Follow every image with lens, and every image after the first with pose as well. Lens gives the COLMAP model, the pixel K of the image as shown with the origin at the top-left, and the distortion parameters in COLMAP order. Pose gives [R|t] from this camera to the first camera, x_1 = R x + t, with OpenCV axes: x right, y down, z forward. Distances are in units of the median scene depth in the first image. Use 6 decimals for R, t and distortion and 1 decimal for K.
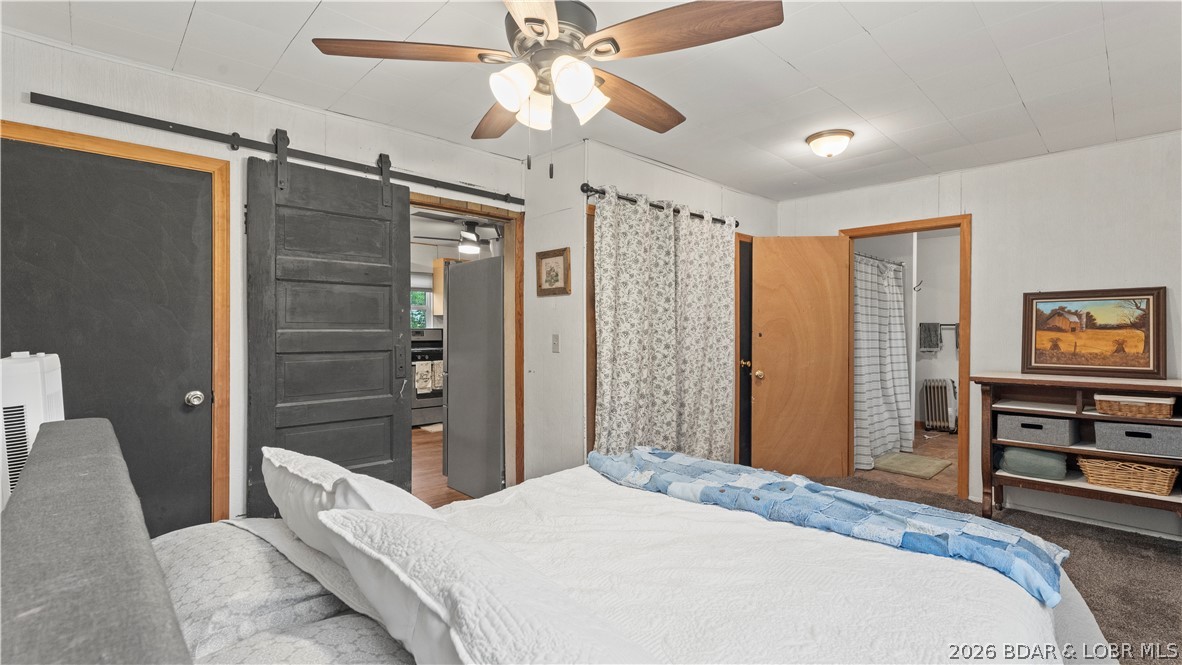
lens RADIAL K [[526.6, 0, 589.2], [0, 526.6, 324.9], [0, 0, 1]] dist [0.000682, -0.000027]
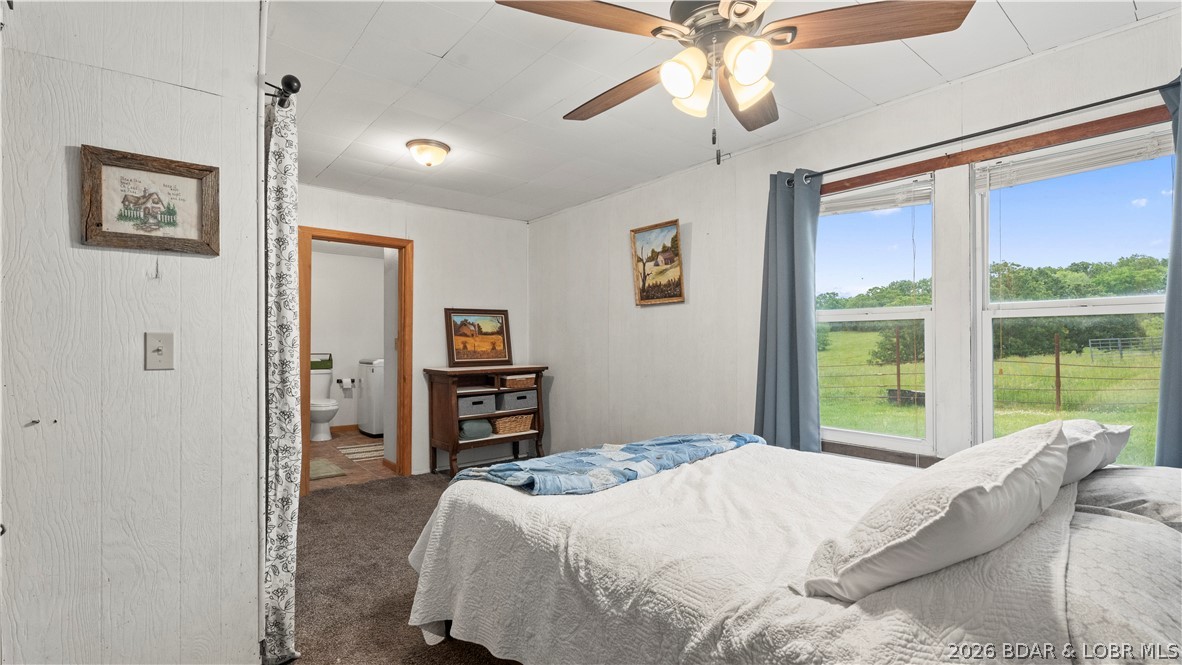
lens RADIAL K [[523.6, 0, 587.1], [0, 523.6, 337.6], [0, 0, 1]] dist [0.001375, -0.000197]
pose [[0.079543, 0.007242, 0.996805, -0.526474], [-0.004411, 0.999966, -0.006913, 0.024855], [-0.996822, -0.003847, 0.079572, 0.580407]]
